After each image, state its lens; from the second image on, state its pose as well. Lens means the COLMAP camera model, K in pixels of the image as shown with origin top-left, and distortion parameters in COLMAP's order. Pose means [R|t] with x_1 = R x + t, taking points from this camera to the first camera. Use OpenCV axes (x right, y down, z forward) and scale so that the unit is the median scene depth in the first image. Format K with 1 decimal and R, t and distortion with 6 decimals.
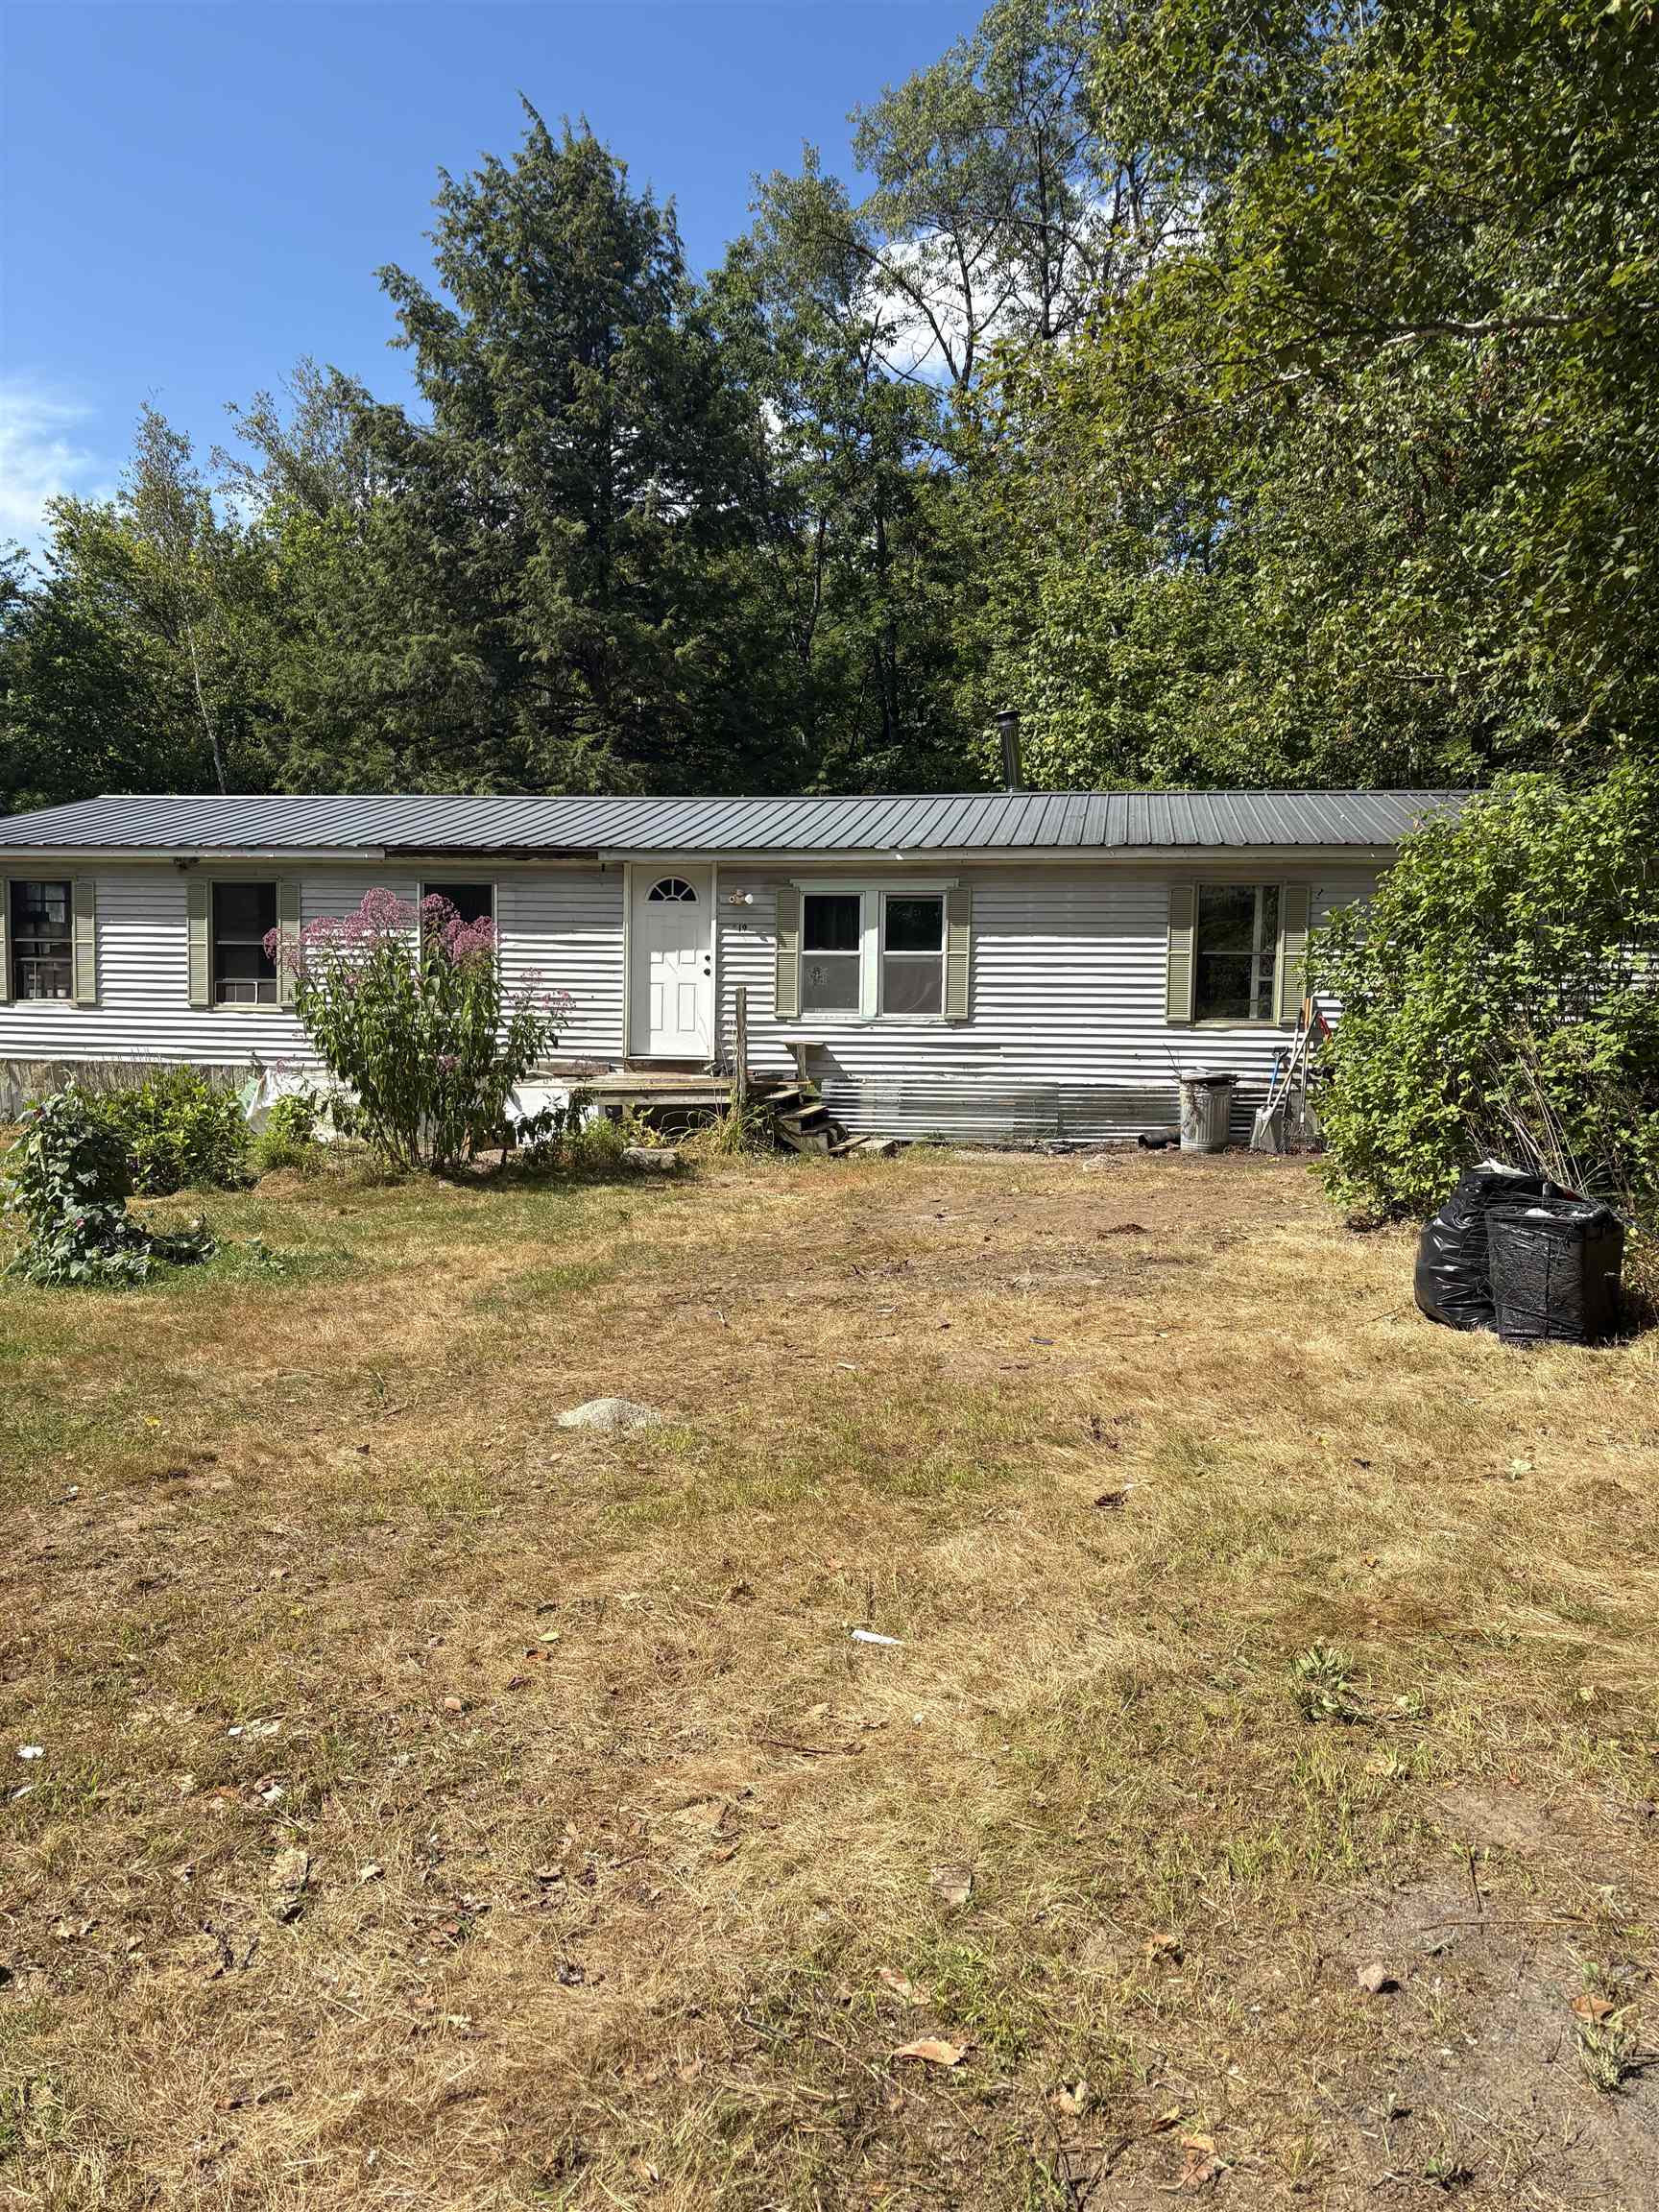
lens RADIAL K [[1616.2, 0, 852.4], [0, 1616.2, 1098.1], [0, 0, 1]] dist [-0.012026, -0.002319]
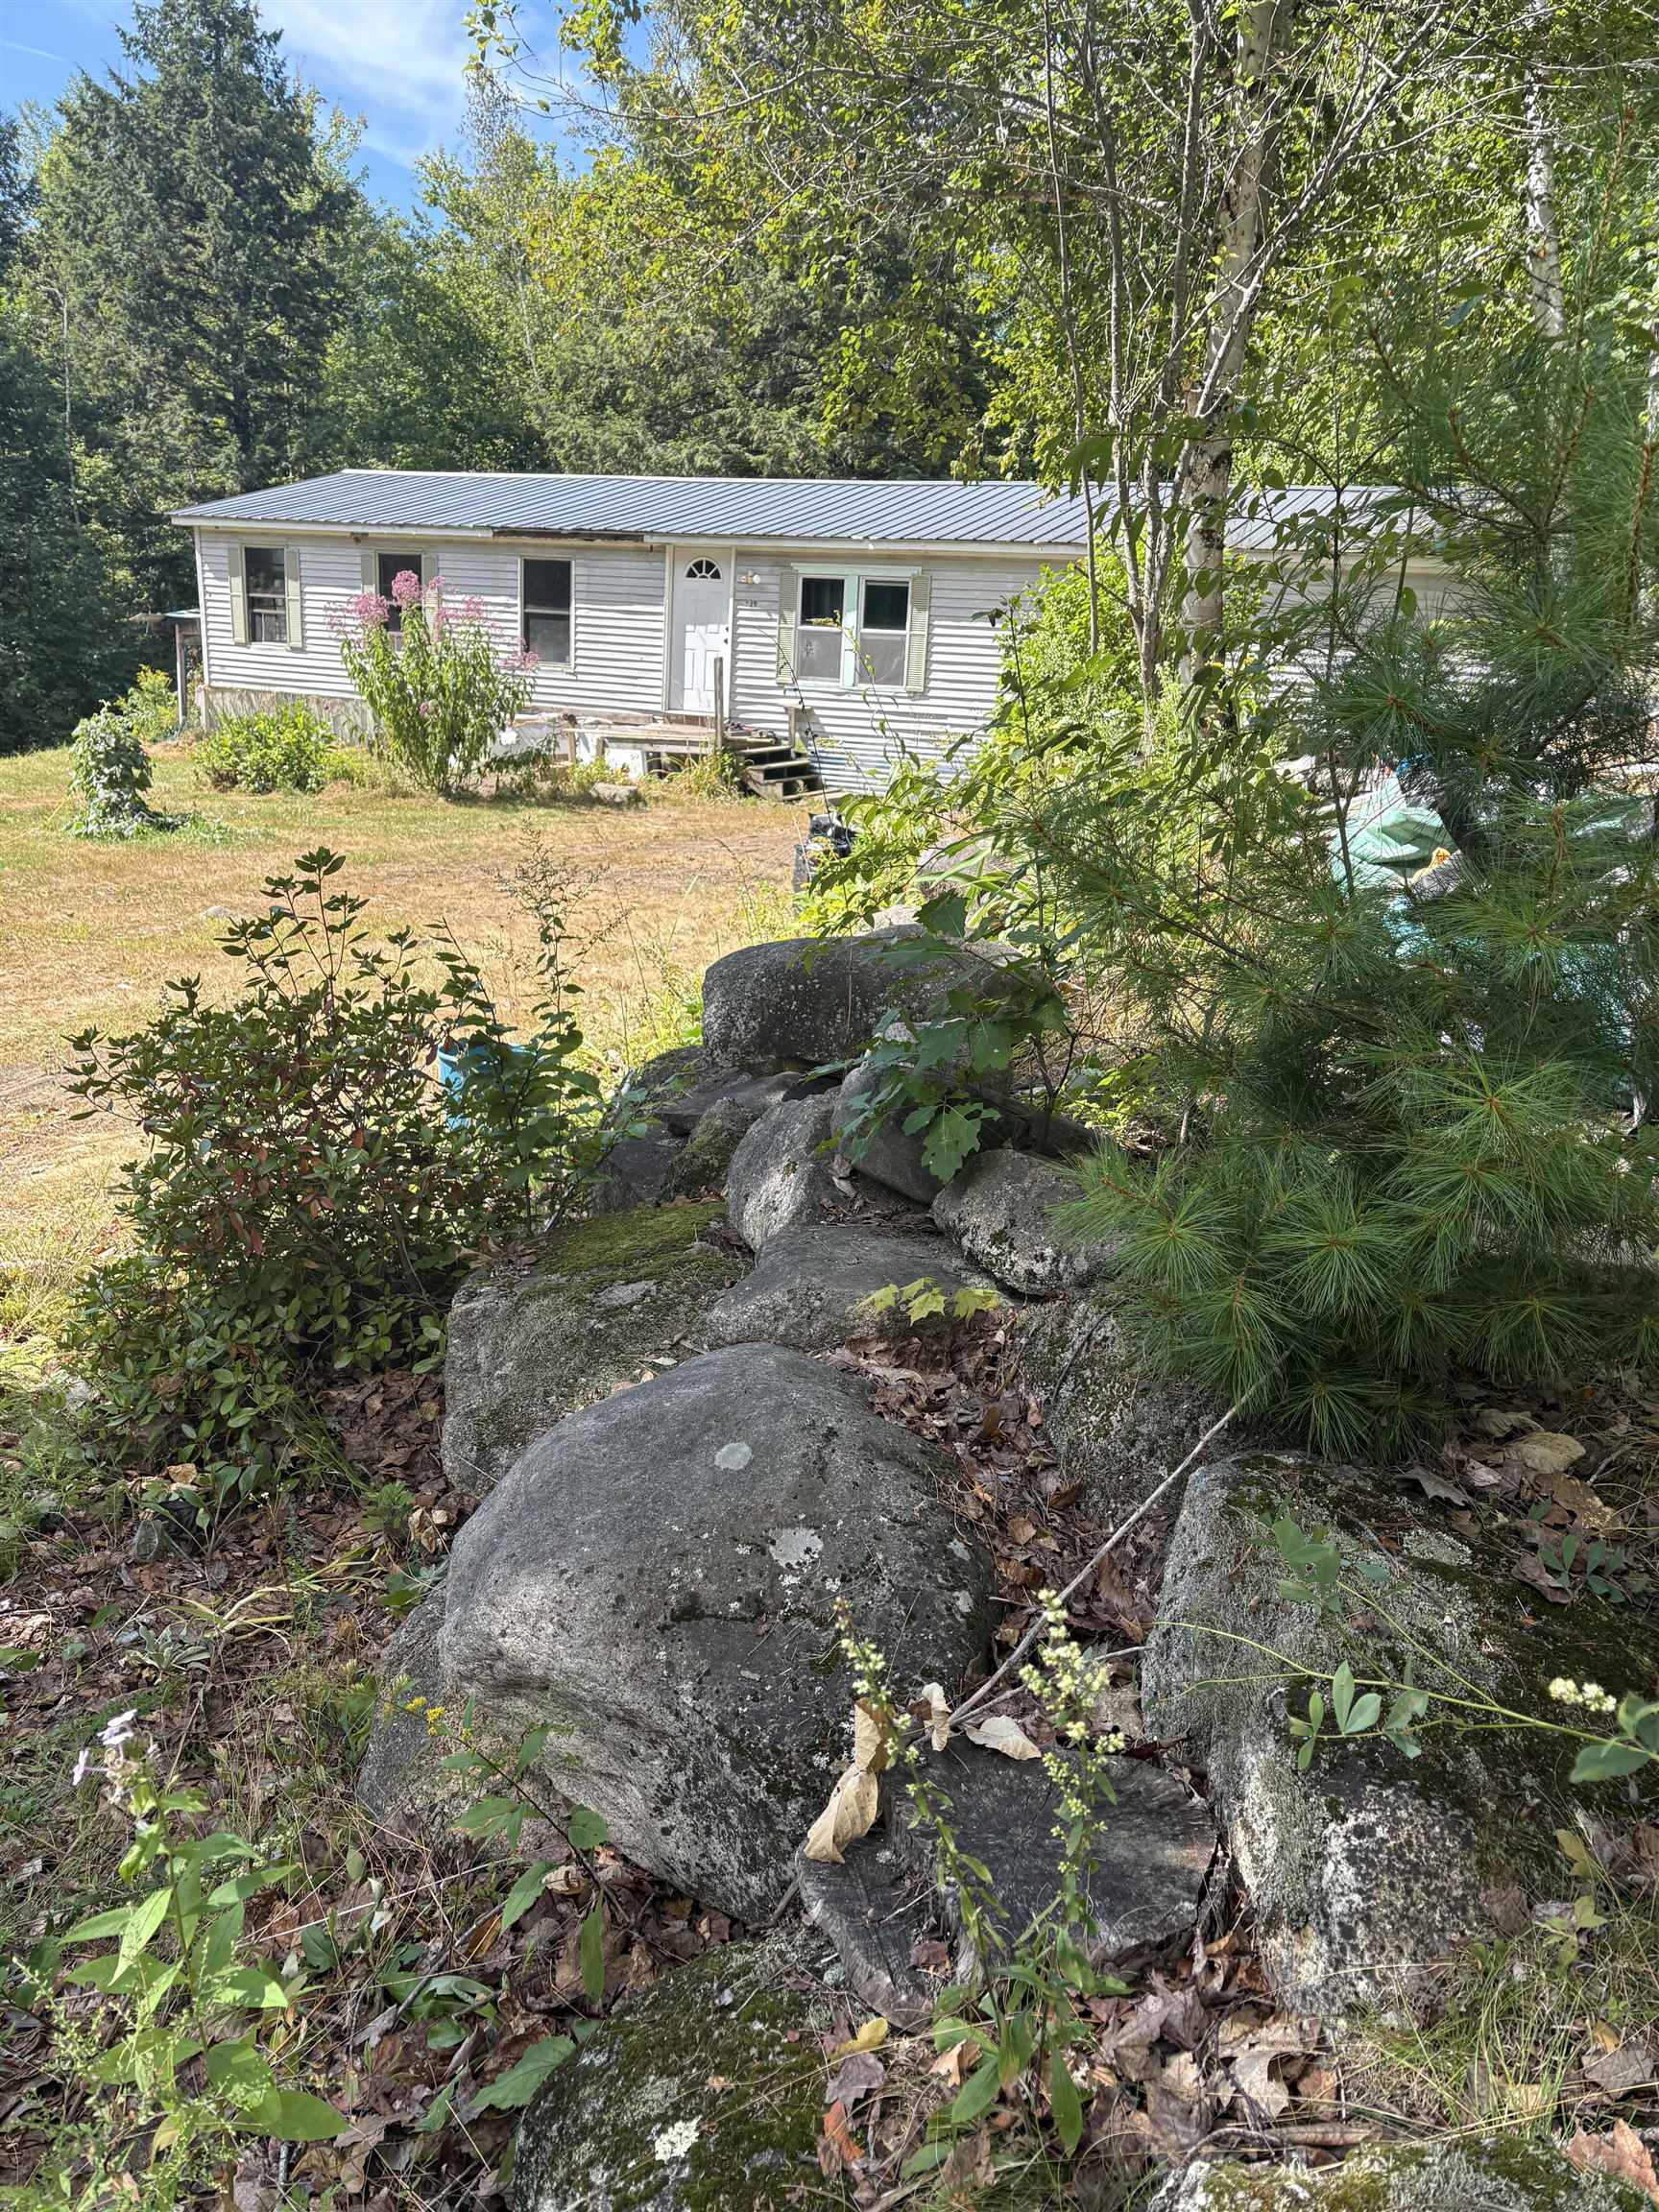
lens RADIAL K [[1616.2, 0, 810.6], [0, 1616.2, 1107.6], [0, 0, 1]] dist [-0.012026, -0.002319]
pose [[0.953273, 0.118667, -0.277827, 0.348431], [-0.057190, 0.973881, 0.219740, -0.008164], [0.296646, -0.193583, 0.935161, -0.172690]]
